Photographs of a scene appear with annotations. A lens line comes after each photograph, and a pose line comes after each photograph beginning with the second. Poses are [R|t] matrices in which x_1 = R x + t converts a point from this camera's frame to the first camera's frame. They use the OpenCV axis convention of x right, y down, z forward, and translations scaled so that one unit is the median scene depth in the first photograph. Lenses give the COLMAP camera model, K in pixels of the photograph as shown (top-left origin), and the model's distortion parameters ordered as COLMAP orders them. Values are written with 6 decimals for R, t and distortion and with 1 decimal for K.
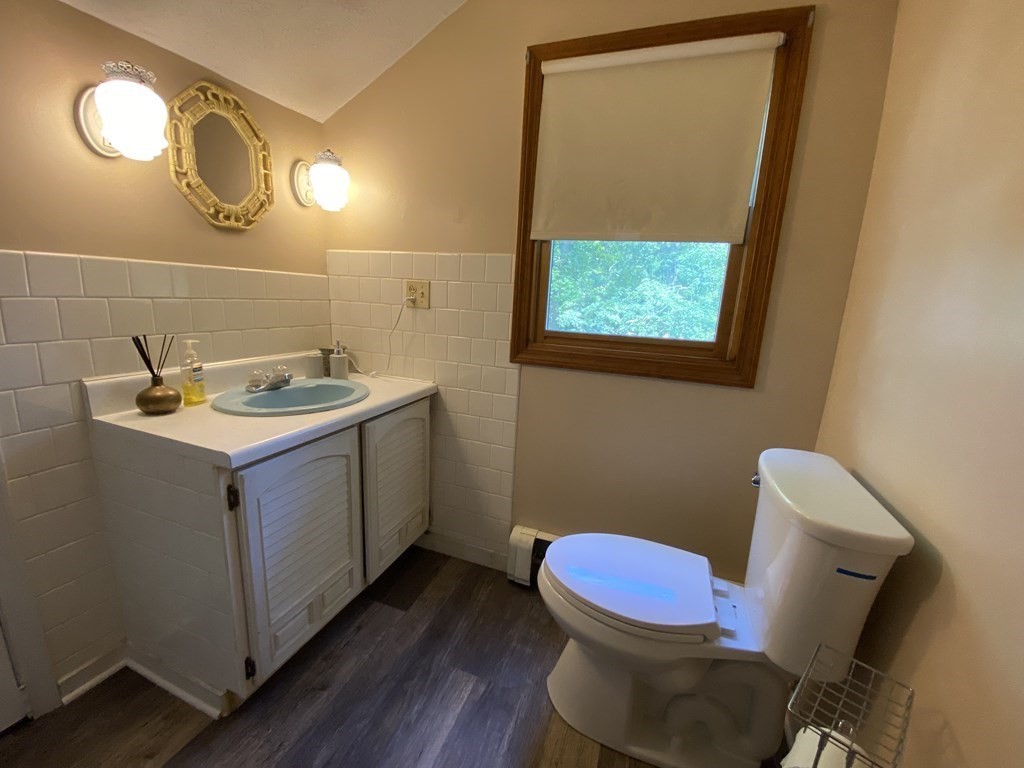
lens RADIAL K [[412.4, 0, 510.3], [0, 412.4, 385.3], [0, 0, 1]] dist [0.017719, -0.021387]
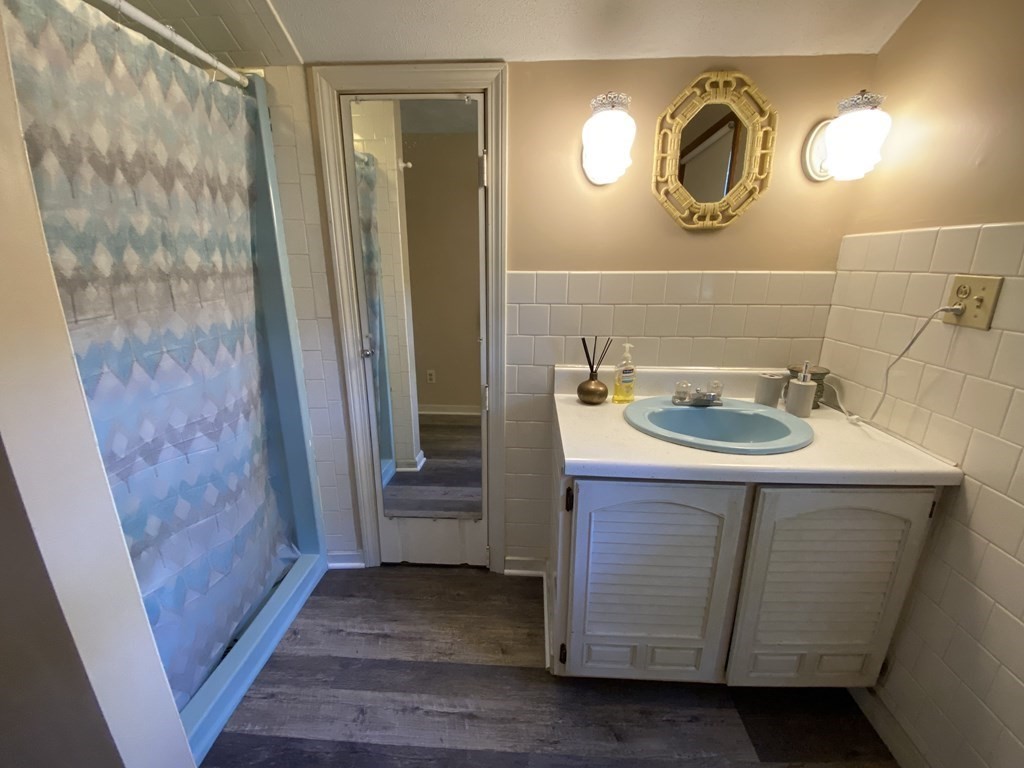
lens RADIAL K [[412.4, 0, 510.3], [0, 412.4, 385.3], [0, 0, 1]] dist [0.017719, -0.021387]
pose [[0.294845, 0.209861, -0.932215, 0.147639], [-0.185360, 0.969615, 0.159654, -0.110301], [0.937394, 0.125722, 0.324786, 0.347187]]
